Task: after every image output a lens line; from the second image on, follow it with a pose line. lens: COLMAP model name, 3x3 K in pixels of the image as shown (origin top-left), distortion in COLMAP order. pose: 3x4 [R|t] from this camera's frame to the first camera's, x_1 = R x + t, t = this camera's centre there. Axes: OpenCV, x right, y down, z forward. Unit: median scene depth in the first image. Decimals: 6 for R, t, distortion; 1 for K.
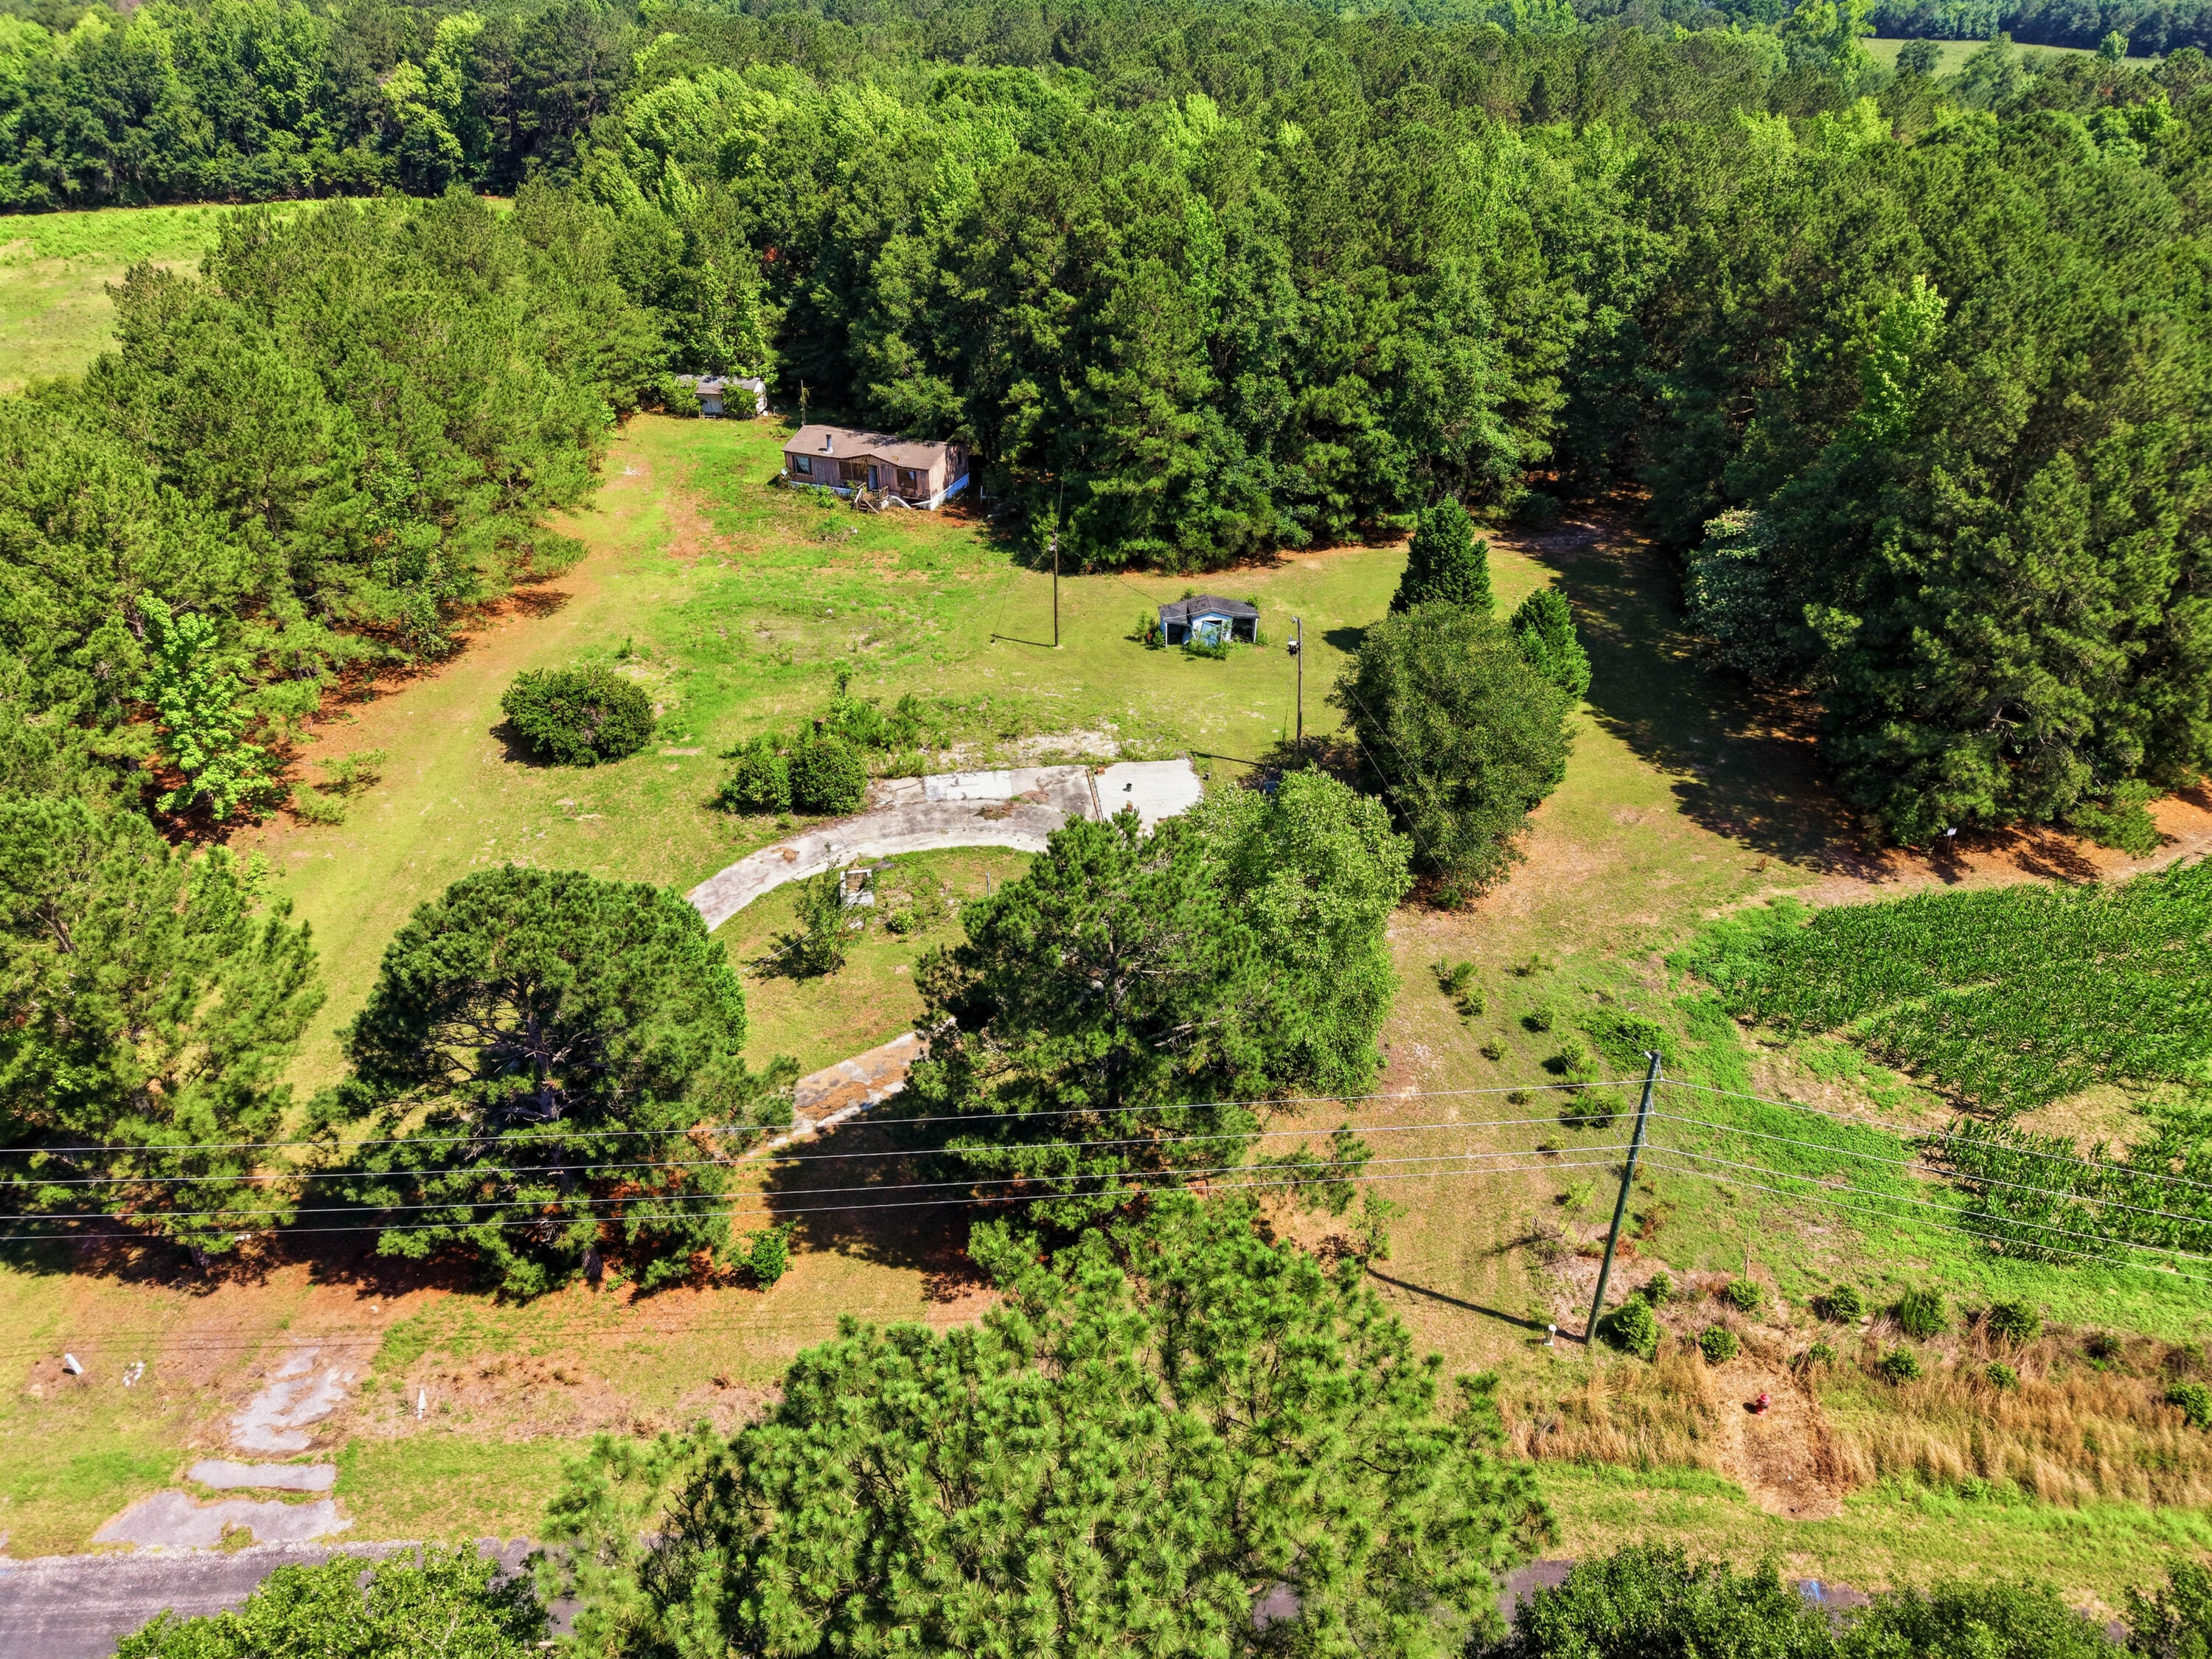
lens RADIAL K [[1469.3, 0, 1107.5], [0, 1469.3, 833.5], [0, 0, 1]] dist [0.038153, -0.019135]
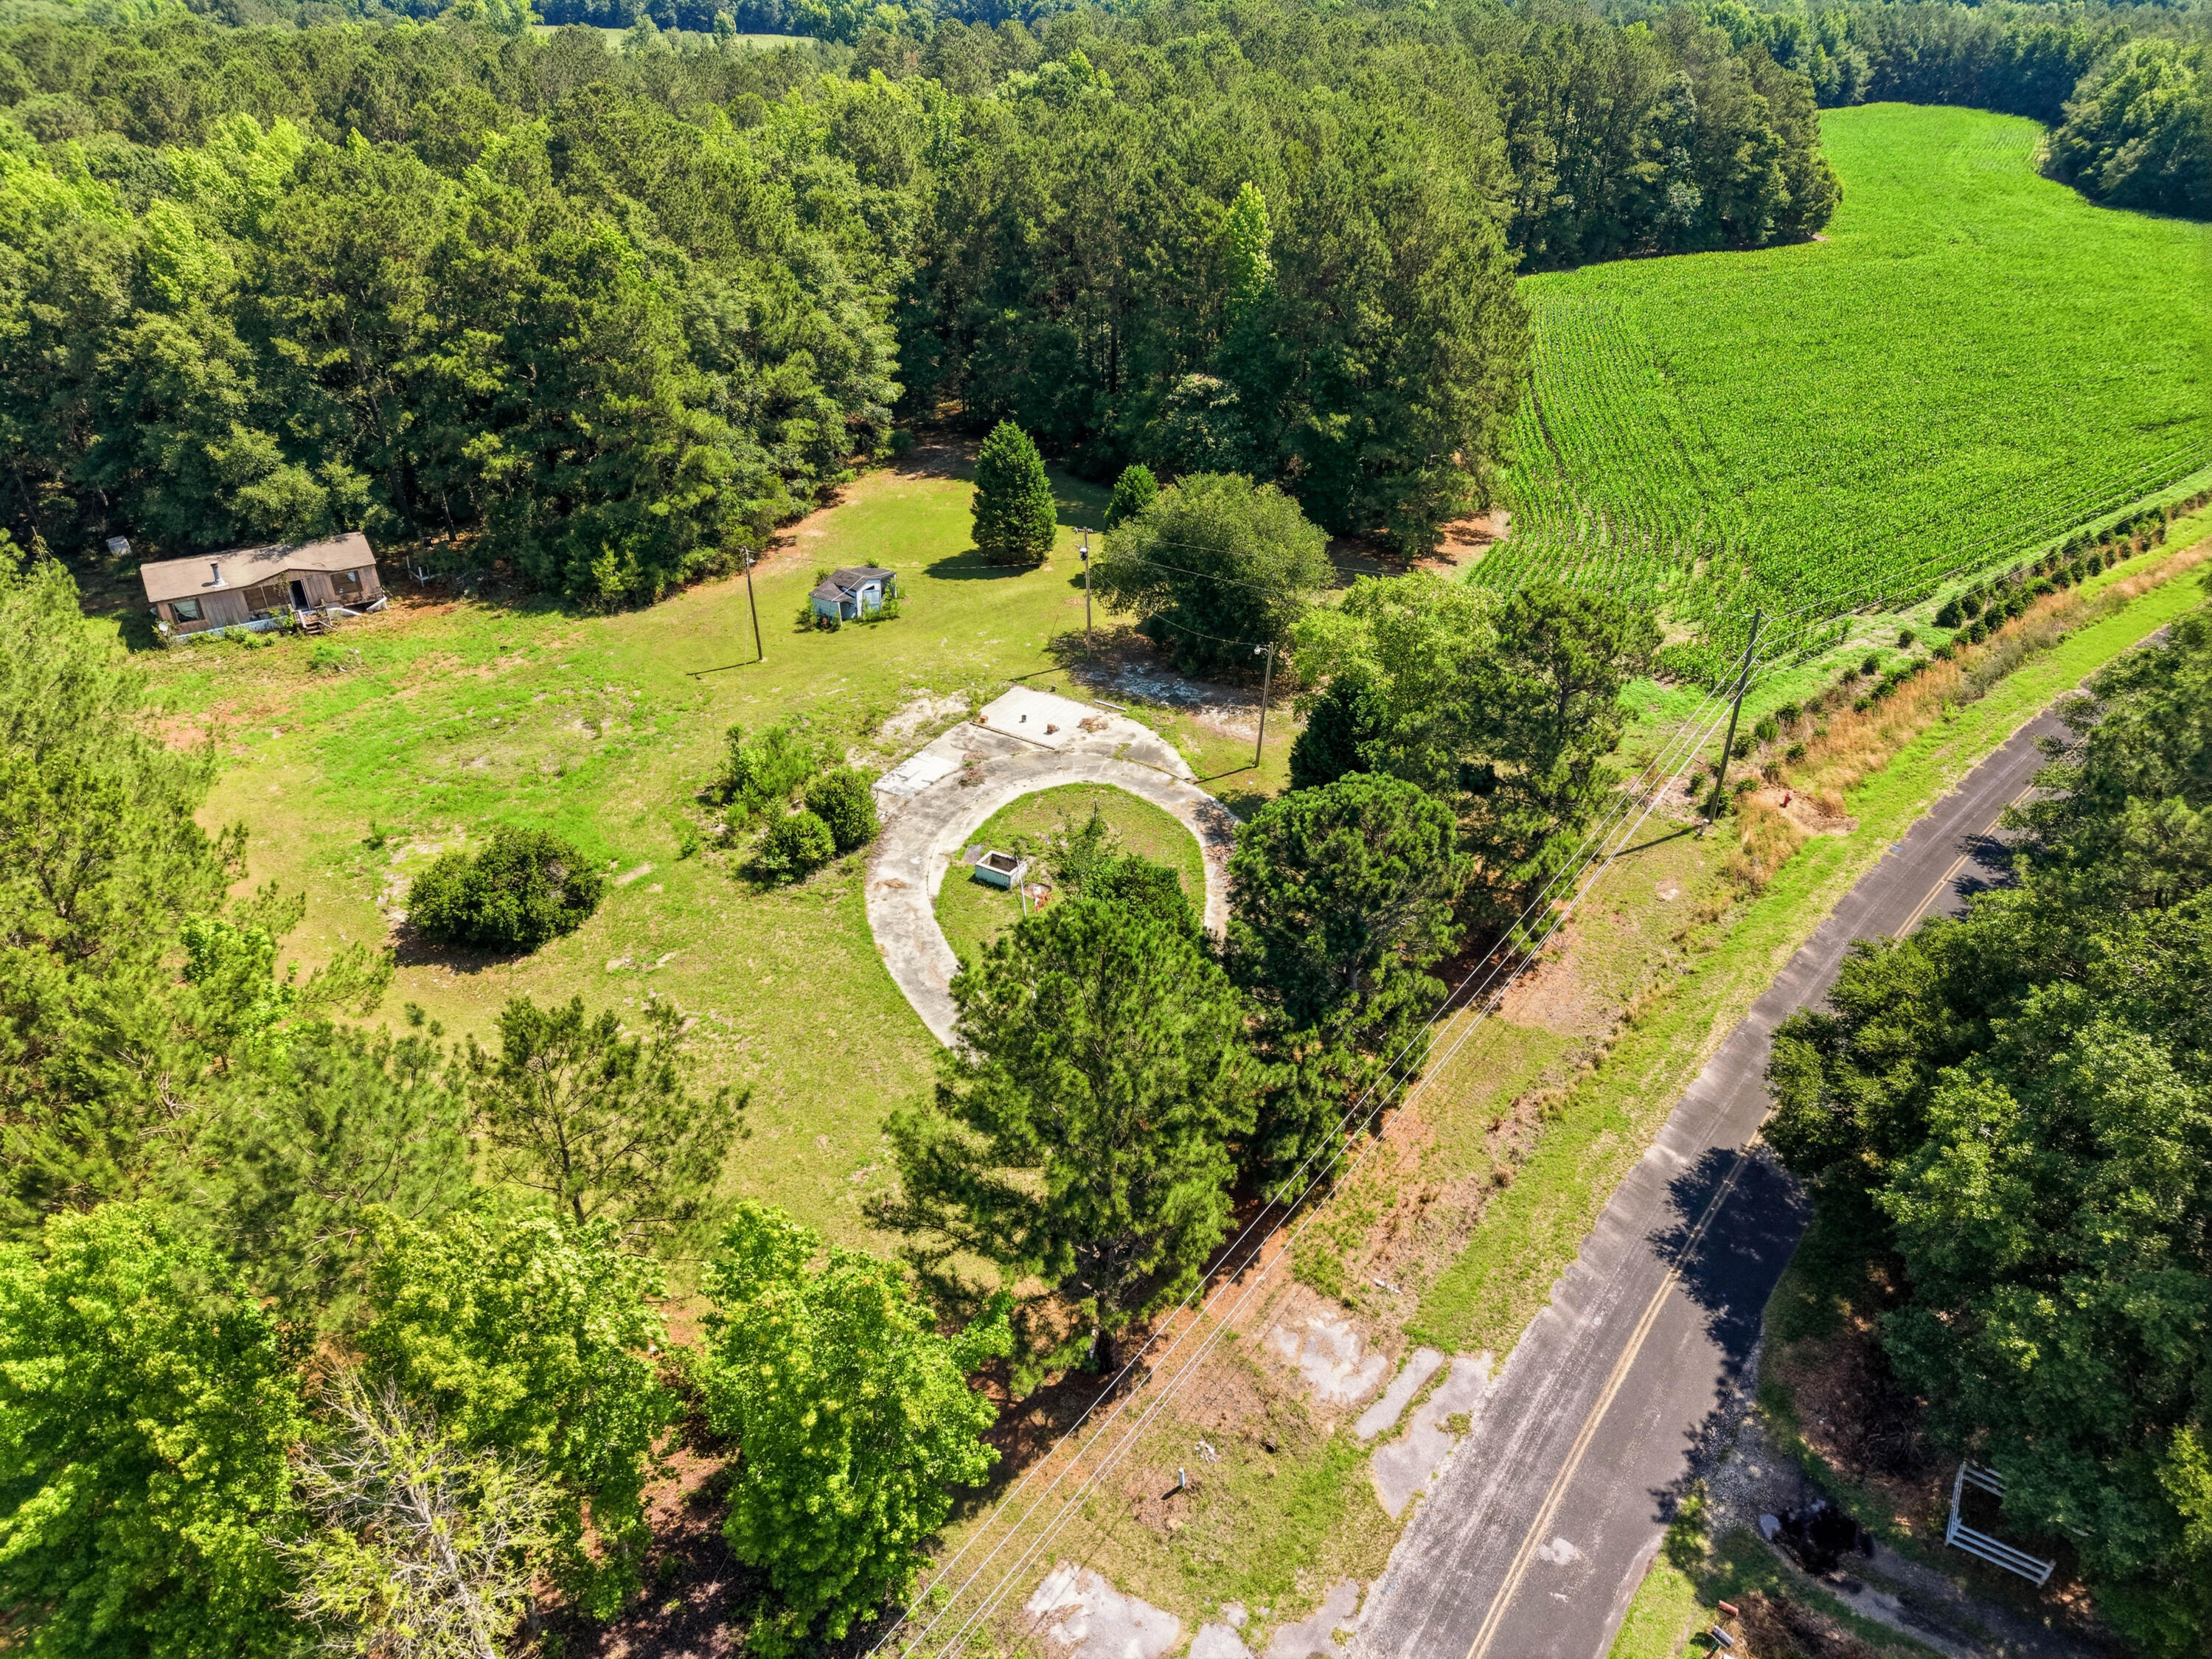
lens RADIAL K [[1469.3, 0, 1100.9], [0, 1469.3, 828.9], [0, 0, 1]] dist [0.038153, -0.019135]
pose [[0.625160, -0.412963, 0.662297, -0.529378], [0.410686, 0.895636, 0.170799, -0.089447], [-0.663711, 0.165219, 0.729514, 0.127662]]
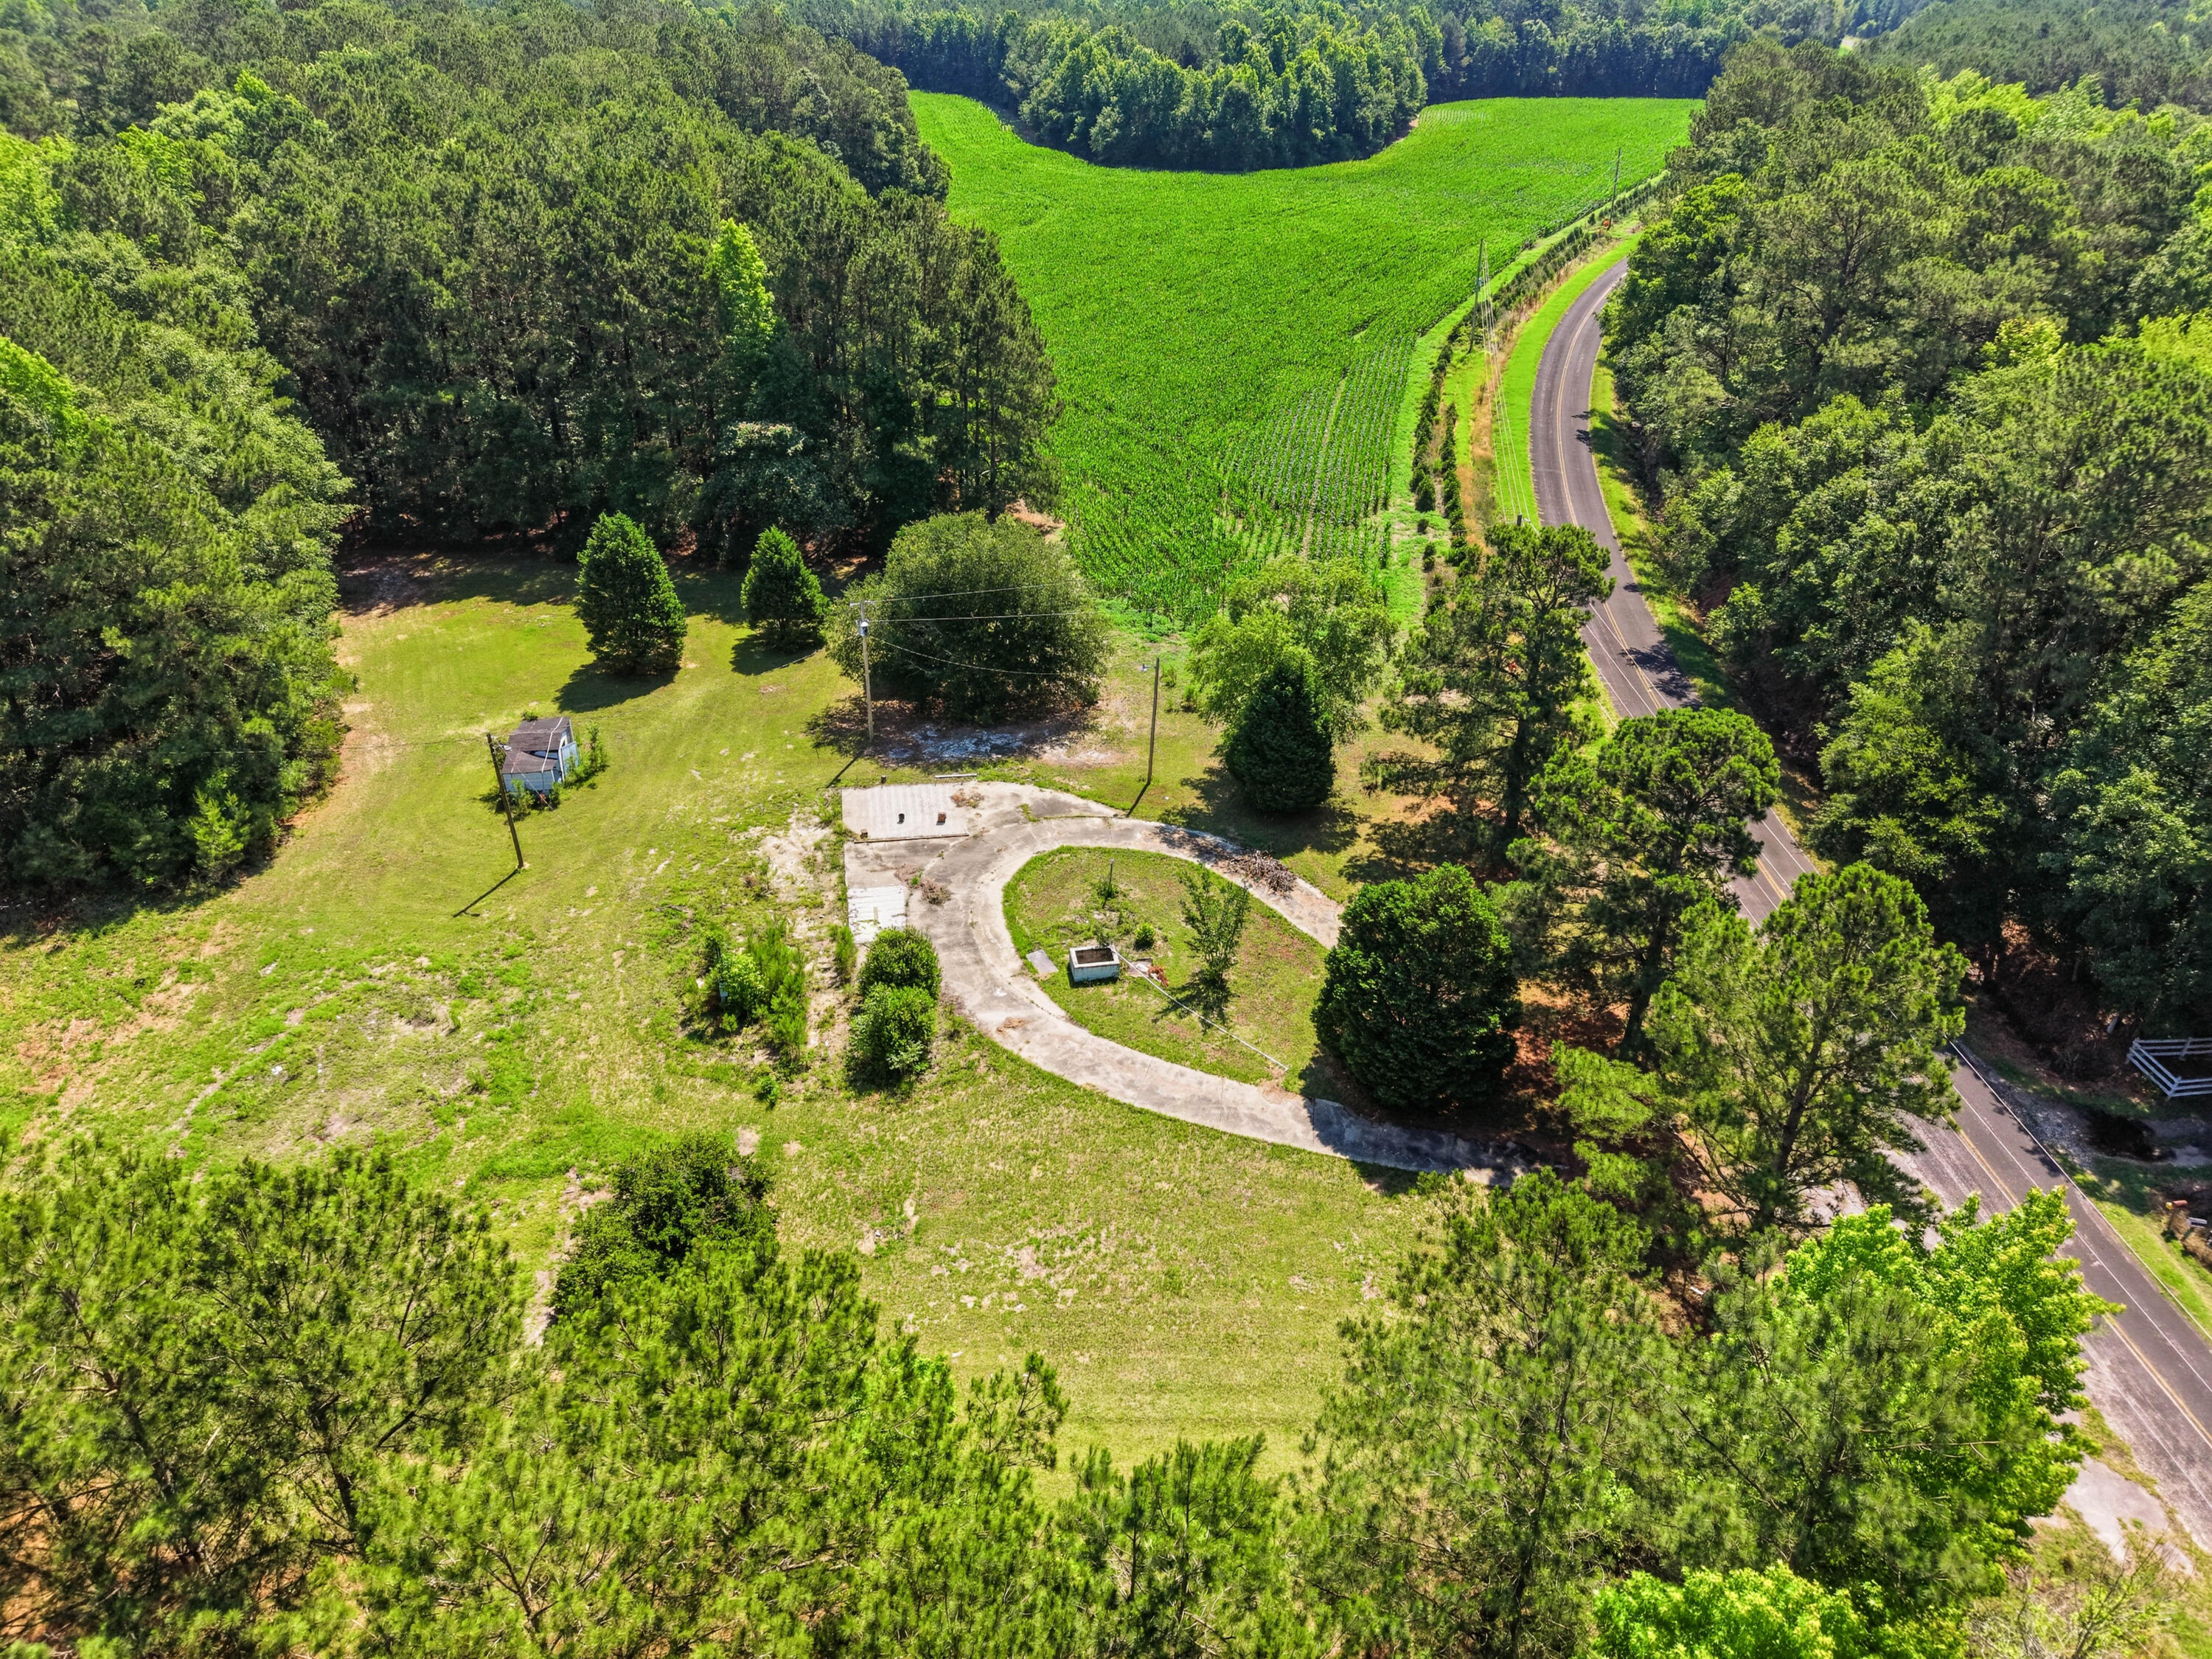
lens RADIAL K [[1469.3, 0, 1116.0], [0, 1469.3, 817.6], [0, 0, 1]] dist [0.038153, -0.019135]
pose [[-0.029388, -0.525130, 0.850514, -0.620942], [0.514033, 0.721808, 0.463425, -0.309879], [-0.857267, 0.450812, 0.248722, 0.466177]]
